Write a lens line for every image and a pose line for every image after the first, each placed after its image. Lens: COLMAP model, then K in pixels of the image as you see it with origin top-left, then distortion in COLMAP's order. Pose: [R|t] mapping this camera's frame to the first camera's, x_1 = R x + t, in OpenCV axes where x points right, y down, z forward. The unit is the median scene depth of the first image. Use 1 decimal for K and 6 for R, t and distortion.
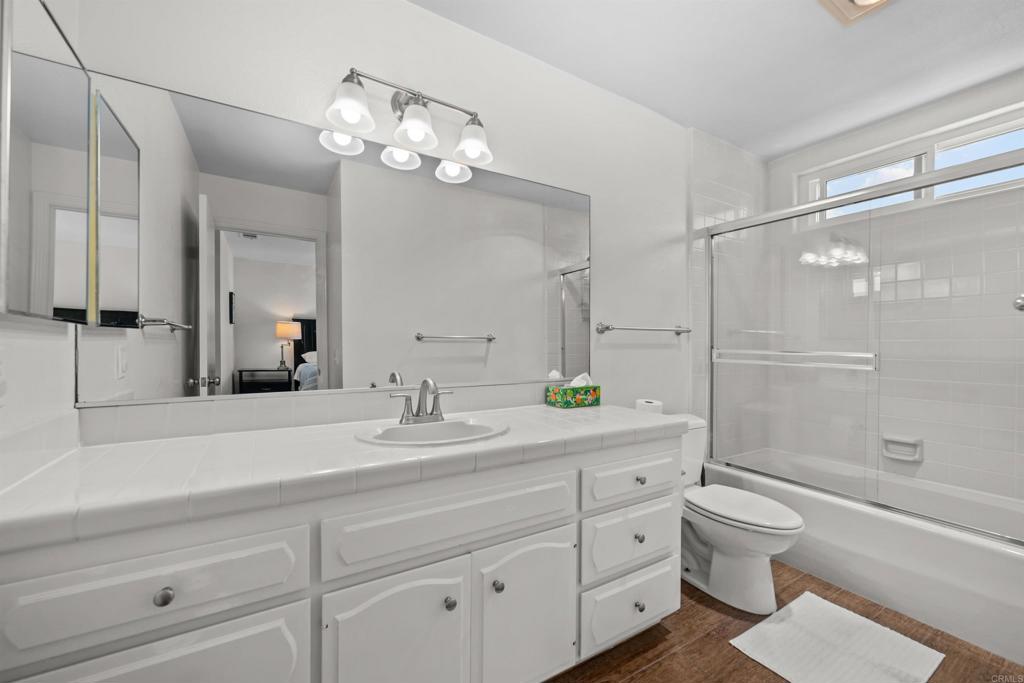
lens RADIAL K [[406.1, 0, 510.7], [0, 406.1, 345.1], [0, 0, 1]] dist [-0.002192, 0.000011]
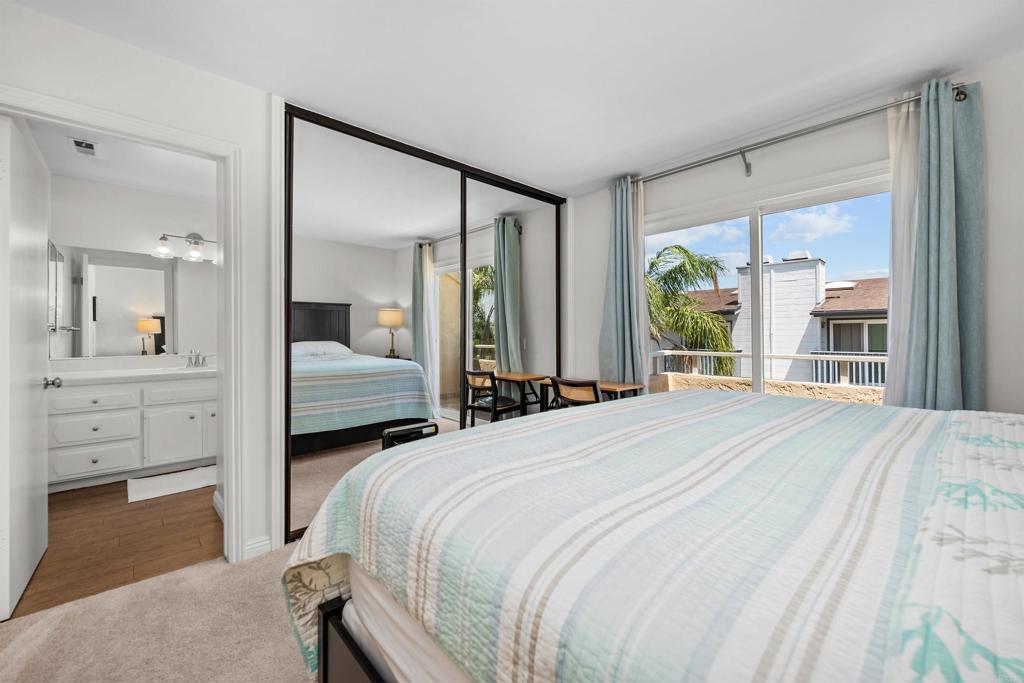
lens RADIAL K [[406.1, 0, 517.0], [0, 406.1, 334.9], [0, 0, 1]] dist [-0.002192, 0.000011]
pose [[0.975523, -0.003253, 0.219875, 1.237416], [0.003930, 0.999989, -0.002641, -0.005739], [-0.219864, 0.003440, 0.975524, -2.027114]]
